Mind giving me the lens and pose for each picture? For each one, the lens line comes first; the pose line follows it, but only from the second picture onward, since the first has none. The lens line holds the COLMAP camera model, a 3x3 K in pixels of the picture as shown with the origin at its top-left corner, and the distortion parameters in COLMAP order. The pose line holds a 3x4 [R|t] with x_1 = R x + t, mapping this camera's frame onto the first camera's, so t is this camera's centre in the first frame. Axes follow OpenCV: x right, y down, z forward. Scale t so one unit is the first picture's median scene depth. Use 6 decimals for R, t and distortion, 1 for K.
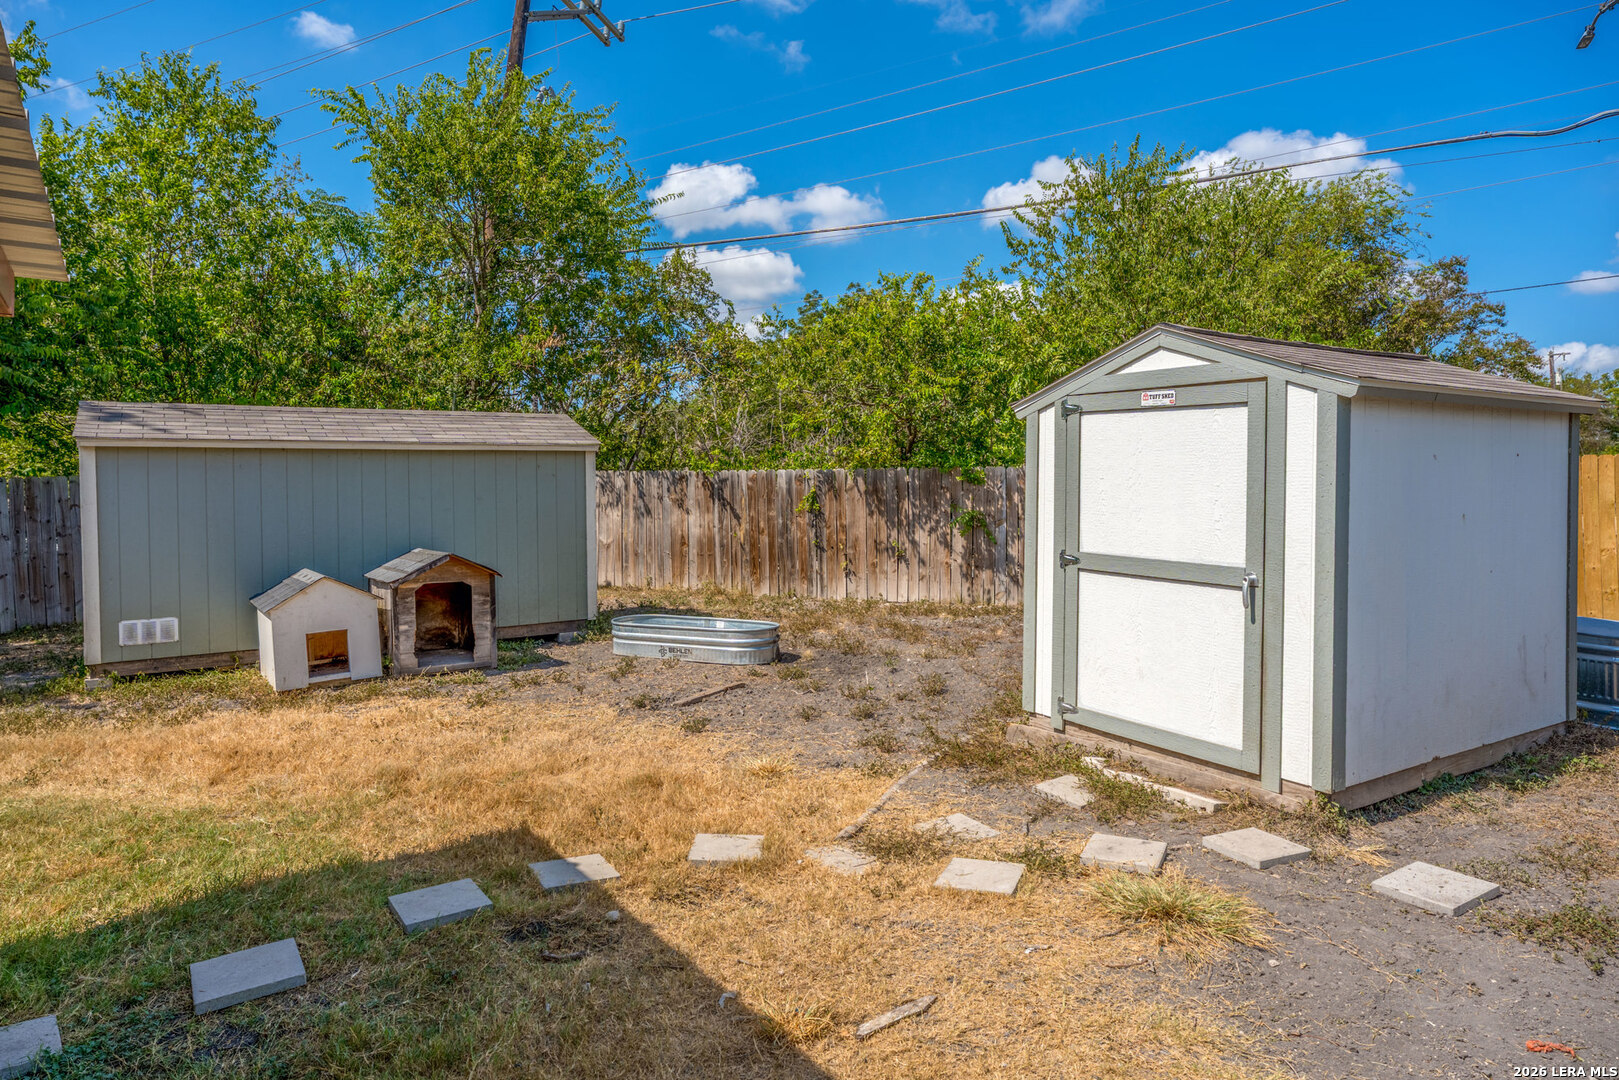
lens RADIAL K [[1003.1, 0, 798.6], [0, 1003.1, 499.0], [0, 0, 1]] dist [-0.015321, 0.015085]
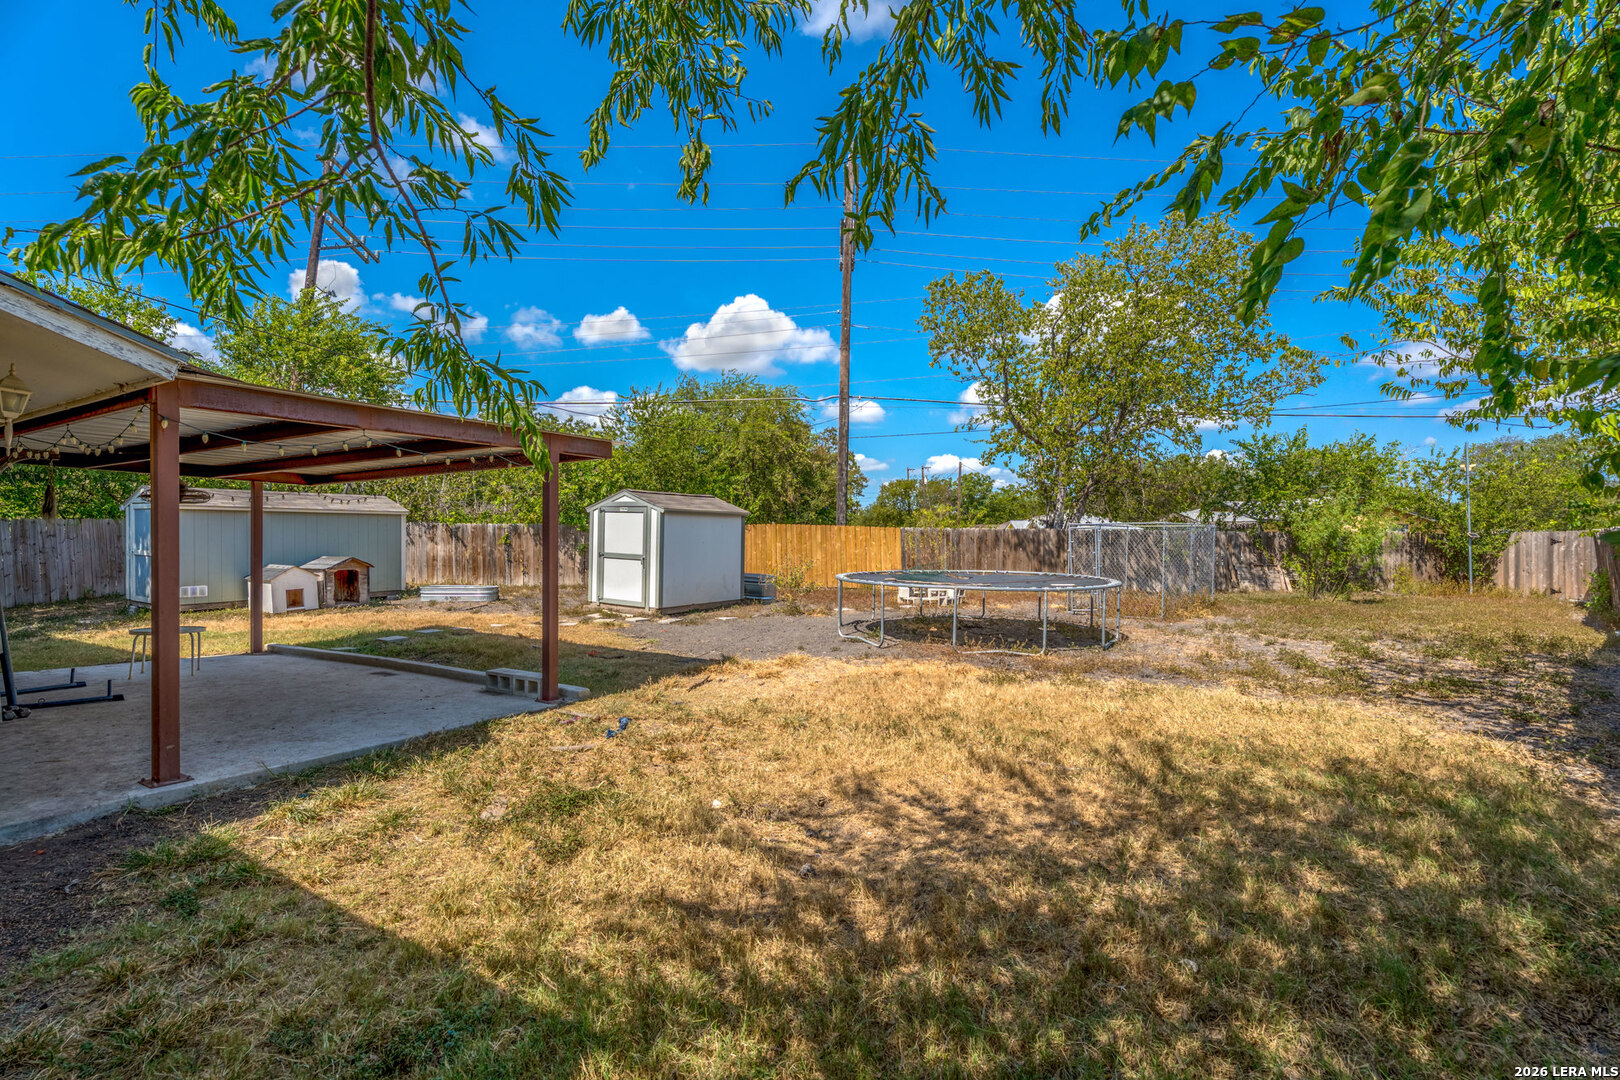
lens RADIAL K [[733.3, 0, 817.7], [0, 733.3, 547.1], [0, 0, 1]] dist [-0.001858, -0.002138]
pose [[0.901601, 0.008653, 0.432482, -0.070006], [-0.010775, 0.999939, 0.002456, 0.009560], [-0.432435, -0.006874, 0.901639, -0.749939]]
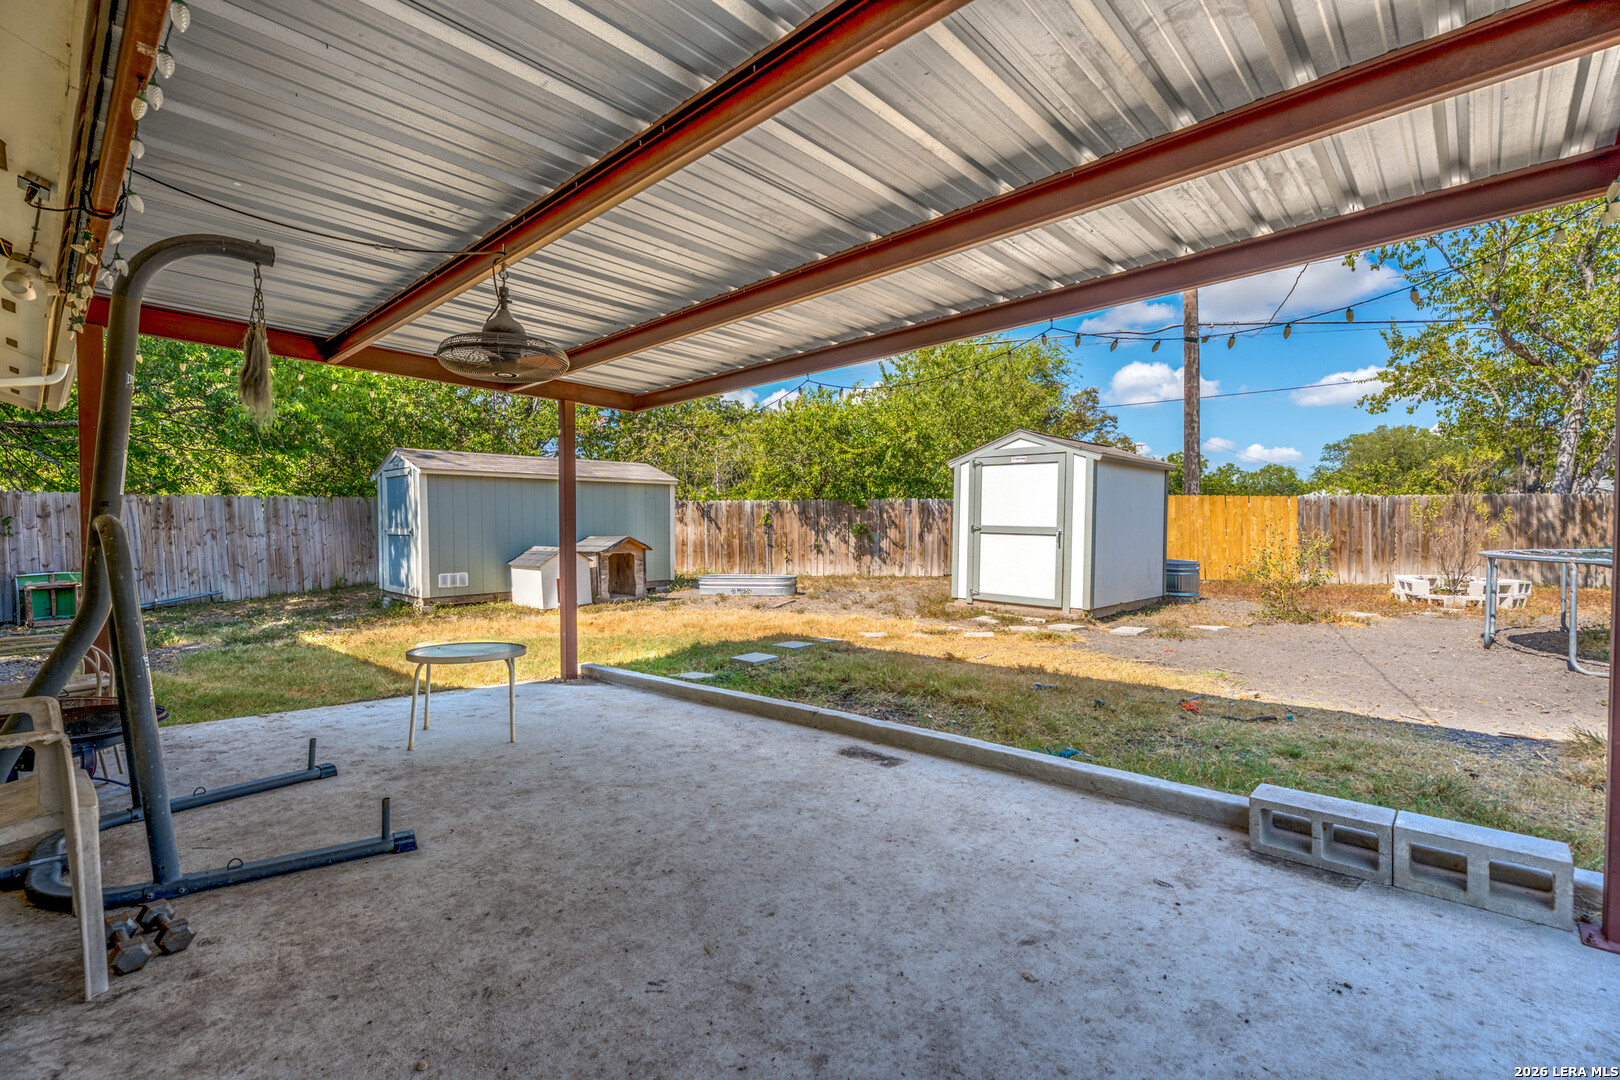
lens RADIAL K [[733.3, 0, 794.2], [0, 733.3, 546.2], [0, 0, 1]] dist [-0.001858, -0.002138]
pose [[0.976480, 0.000458, 0.215609, -0.238940], [-0.003188, 0.999919, 0.012314, 0.038287], [-0.215585, -0.012712, 0.976402, -0.266199]]
